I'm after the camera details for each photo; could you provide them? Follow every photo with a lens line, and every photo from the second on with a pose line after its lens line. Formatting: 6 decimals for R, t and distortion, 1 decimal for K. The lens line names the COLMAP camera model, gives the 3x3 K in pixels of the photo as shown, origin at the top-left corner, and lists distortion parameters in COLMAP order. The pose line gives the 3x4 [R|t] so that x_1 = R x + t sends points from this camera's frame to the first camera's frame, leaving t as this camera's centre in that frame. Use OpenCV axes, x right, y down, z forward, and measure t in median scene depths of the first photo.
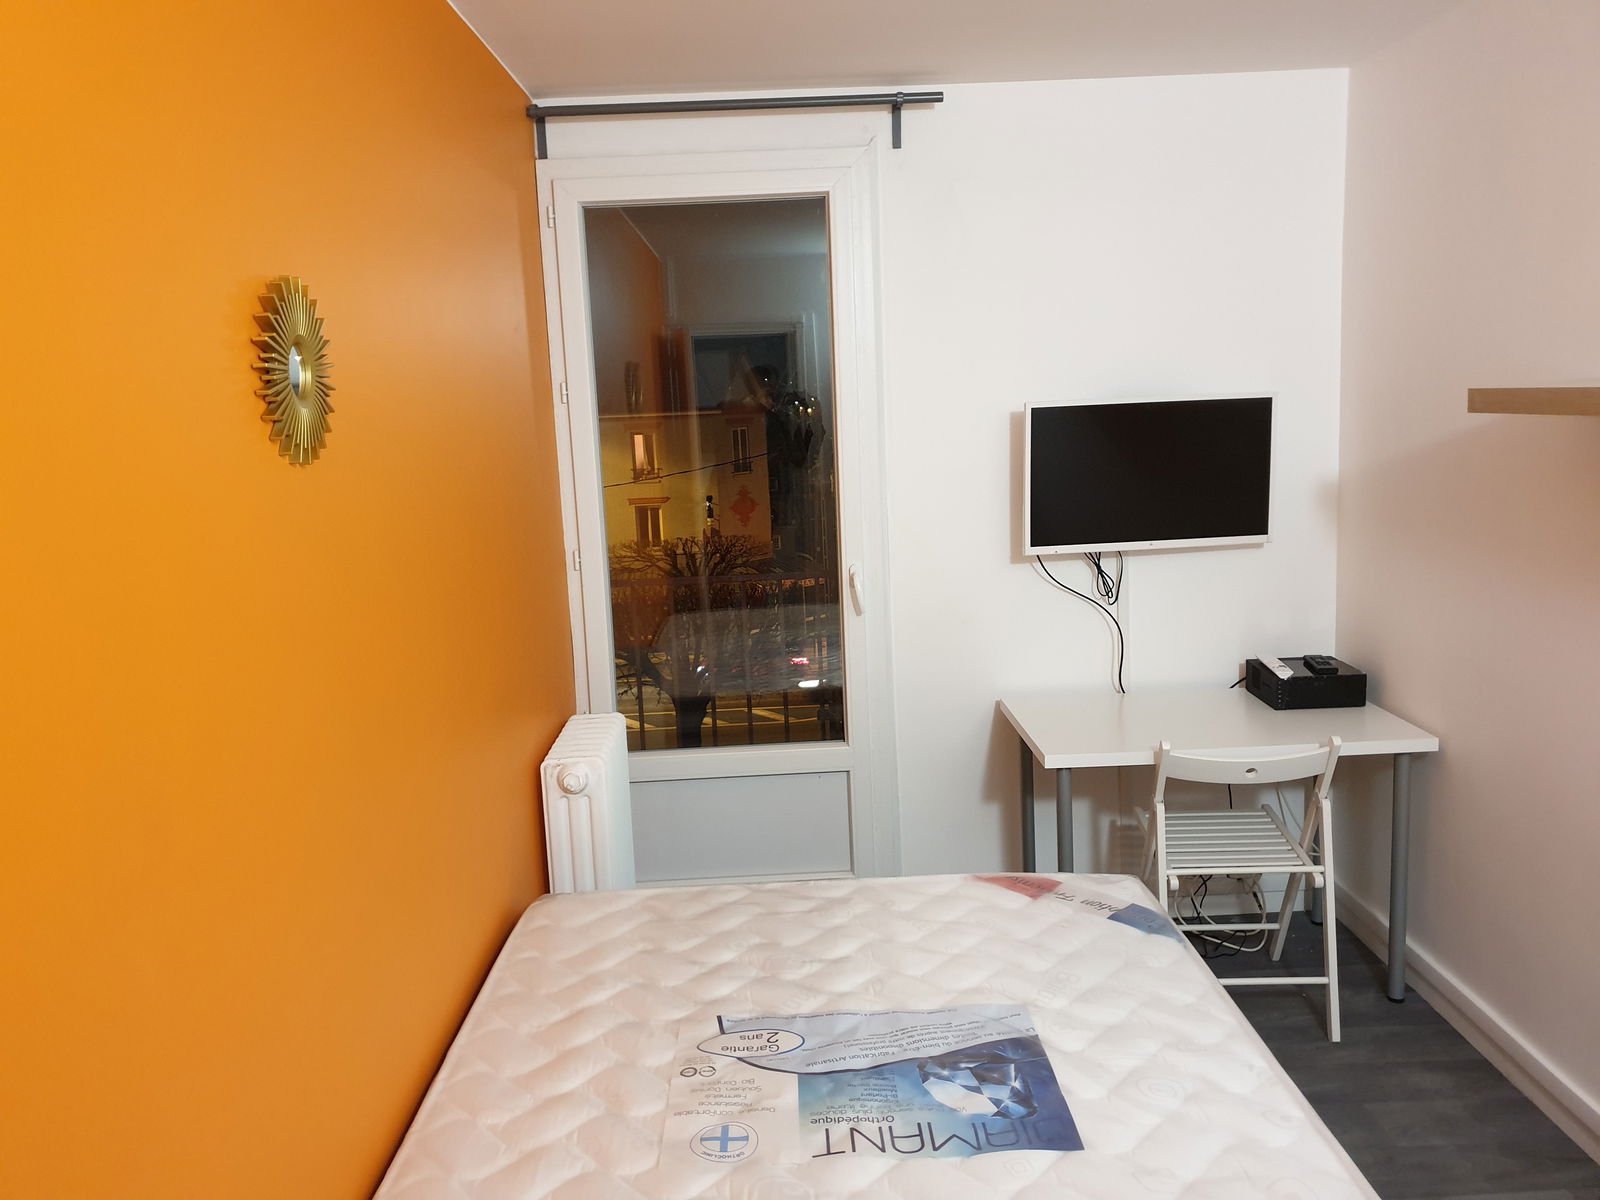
lens RADIAL K [[1207.4, 0, 794.0], [0, 1207.4, 593.7], [0, 0, 1]] dist [0.007191, 0.001252]
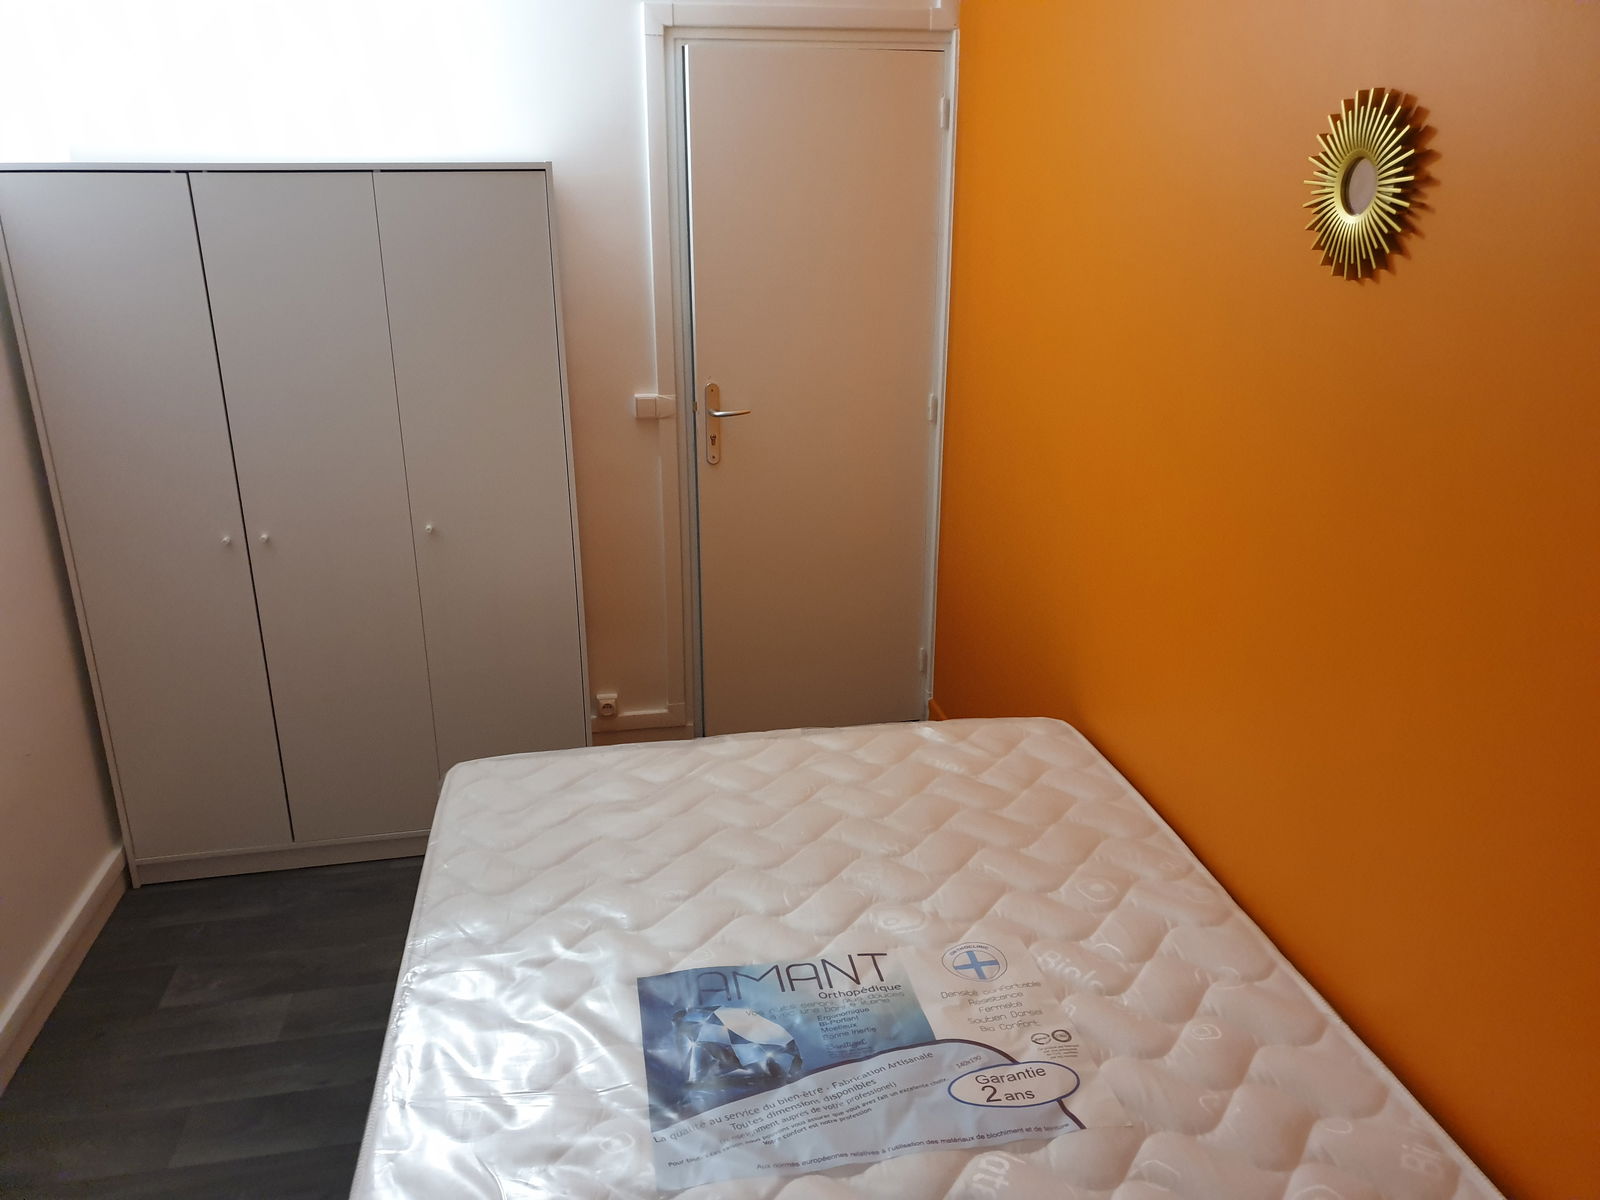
lens RADIAL K [[1207.4, 0, 799.1], [0, 1207.4, 607.6], [0, 0, 1]] dist [0.007191, 0.001252]
pose [[-0.984758, 0.095957, -0.145067, 0.204604], [0.012192, 0.870080, 0.492760, -0.318918], [0.173504, 0.483480, -0.857988, 1.635207]]
